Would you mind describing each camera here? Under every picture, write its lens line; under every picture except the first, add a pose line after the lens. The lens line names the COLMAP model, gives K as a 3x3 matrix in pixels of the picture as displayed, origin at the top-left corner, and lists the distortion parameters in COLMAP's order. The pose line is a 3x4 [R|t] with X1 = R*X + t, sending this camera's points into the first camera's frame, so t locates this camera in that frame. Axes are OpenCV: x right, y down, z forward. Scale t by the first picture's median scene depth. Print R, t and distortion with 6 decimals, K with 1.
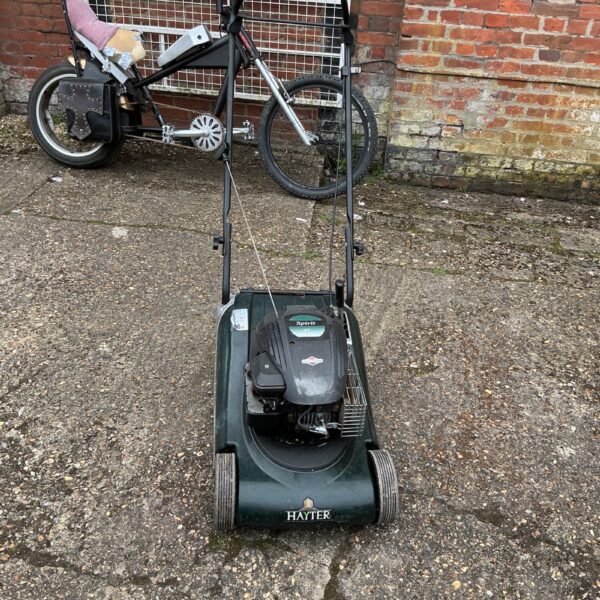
lens RADIAL K [[655.2, 0, 301.1], [0, 655.2, 303.1], [0, 0, 1]] dist [0.119004, -0.260462]
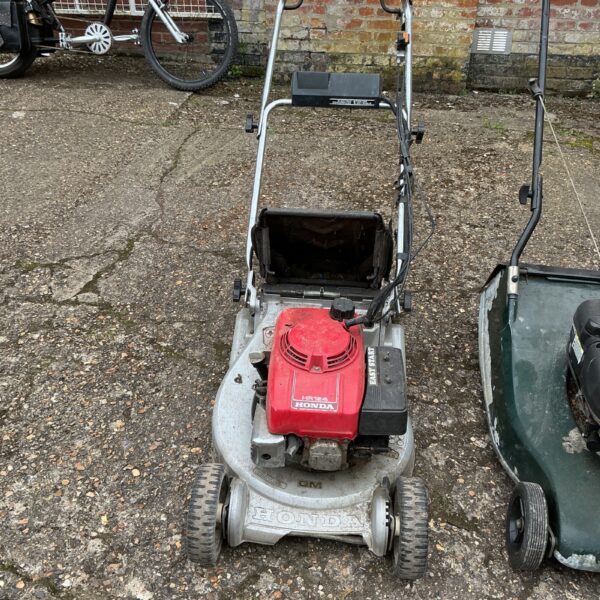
lens RADIAL K [[655.2, 0, 301.1], [0, 655.2, 303.1], [0, 0, 1]] dist [0.119004, -0.260462]
pose [[0.998554, -0.034682, -0.041066, 0.248910], [0.036042, 0.998810, 0.032870, 0.189937], [0.039877, -0.034302, 0.998616, -0.200968]]
